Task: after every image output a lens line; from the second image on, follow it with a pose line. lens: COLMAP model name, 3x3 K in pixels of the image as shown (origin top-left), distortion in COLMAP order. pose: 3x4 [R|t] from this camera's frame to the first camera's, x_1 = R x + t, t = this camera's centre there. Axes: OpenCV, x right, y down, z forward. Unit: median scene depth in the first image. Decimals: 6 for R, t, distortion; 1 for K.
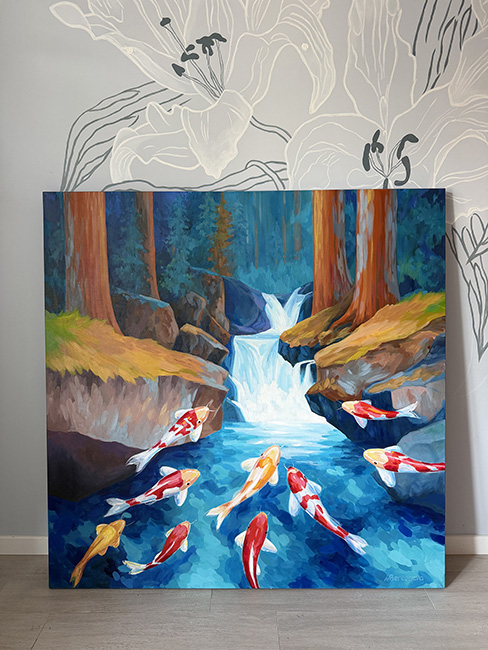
lens RADIAL K [[463.5, 0, 244.5], [0, 463.5, 323.9], [0, 0, 1]] dist [-0.010621, -0.006792]
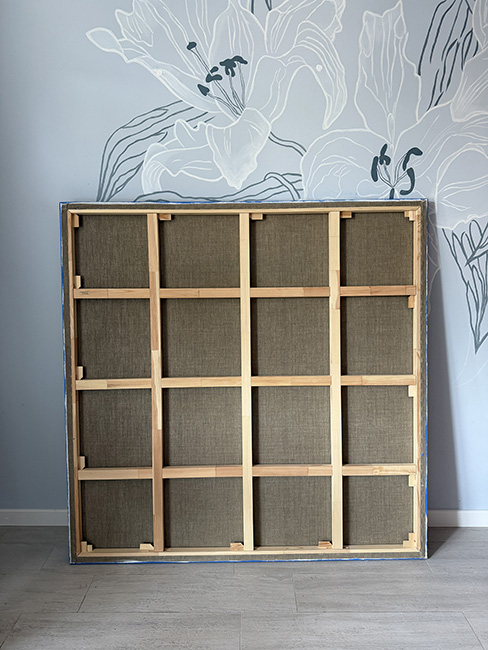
lens RADIAL K [[463.5, 0, 243.9], [0, 463.5, 325.5], [0, 0, 1]] dist [-0.010621, -0.006792]
pose [[0.999924, -0.001256, -0.012284, -0.034099], [0.001677, 0.999409, 0.034328, -0.027883], [0.012233, -0.034346, 0.999335, -0.115088]]
